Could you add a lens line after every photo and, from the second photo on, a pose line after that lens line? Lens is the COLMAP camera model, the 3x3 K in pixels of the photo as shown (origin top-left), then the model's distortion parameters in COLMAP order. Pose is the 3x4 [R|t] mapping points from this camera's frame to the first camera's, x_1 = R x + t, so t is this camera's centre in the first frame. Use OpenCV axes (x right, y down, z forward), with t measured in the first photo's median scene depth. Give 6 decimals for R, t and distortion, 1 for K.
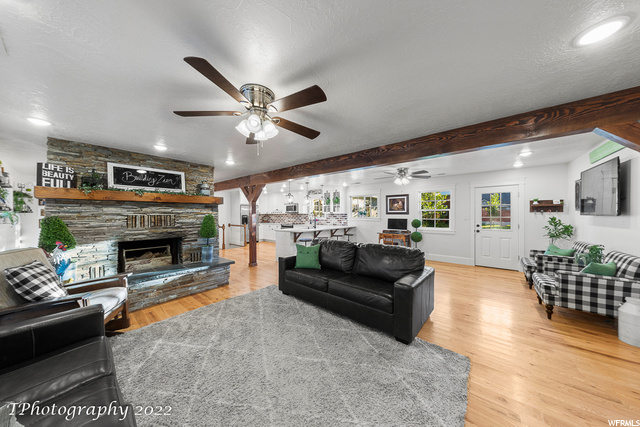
lens RADIAL K [[198.4, 0, 319.7], [0, 198.4, 215.5], [0, 0, 1]] dist [0.000022, 0.000000]
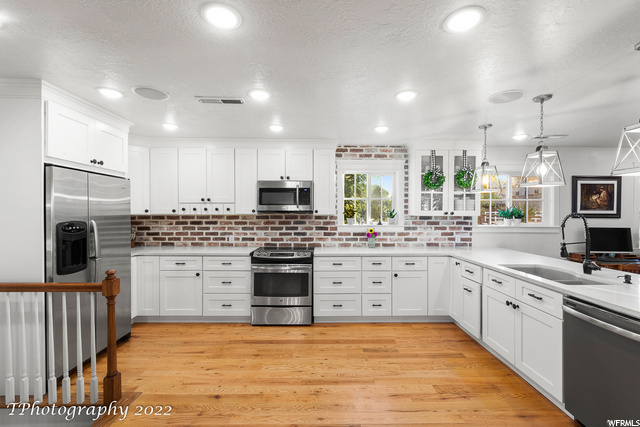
lens RADIAL K [[292.9, 0, 320.5], [0, 292.9, 213.7], [0, 0, 1]] dist [-0.001884, -0.000121]
pose [[0.748809, -0.004018, 0.662774, -0.463926], [-0.003058, 0.999950, 0.009518, -0.017571], [-0.662779, -0.009154, 0.748759, 0.770601]]
